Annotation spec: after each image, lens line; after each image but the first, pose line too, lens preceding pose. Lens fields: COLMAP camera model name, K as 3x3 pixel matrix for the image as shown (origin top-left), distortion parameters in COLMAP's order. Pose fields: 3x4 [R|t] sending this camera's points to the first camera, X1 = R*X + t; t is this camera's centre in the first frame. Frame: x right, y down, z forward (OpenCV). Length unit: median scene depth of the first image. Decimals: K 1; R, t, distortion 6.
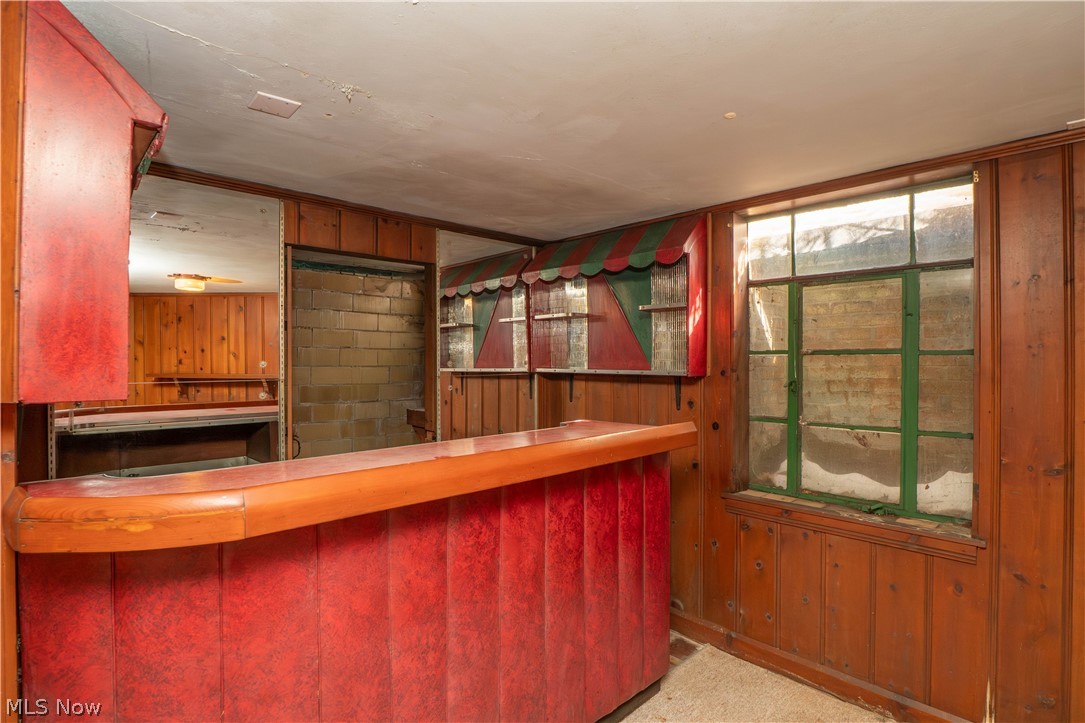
lens RADIAL K [[559.2, 0, 549.7], [0, 559.2, 362.9], [0, 0, 1]] dist [0.005687, 0.001114]
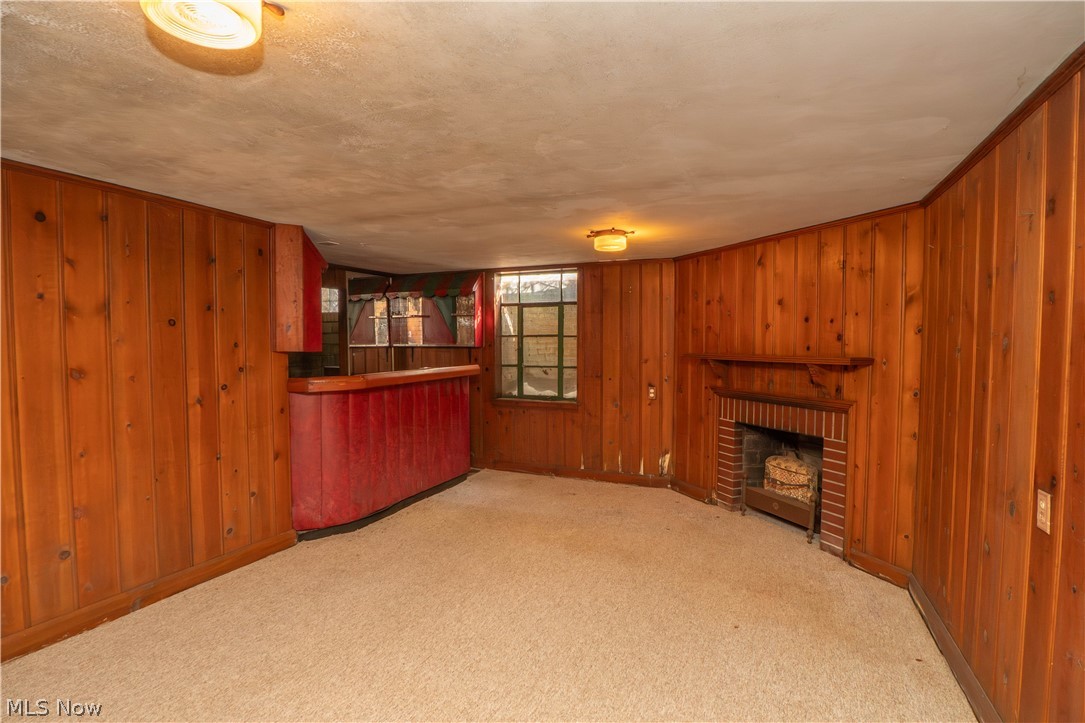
lens RADIAL K [[559.2, 0, 545.9], [0, 559.2, 364.7], [0, 0, 1]] dist [0.005687, 0.001114]
pose [[0.919025, -0.017528, 0.393808, -0.359518], [0.003350, 0.999322, 0.036661, 0.014818], [-0.394184, -0.032373, 0.918461, -1.114810]]
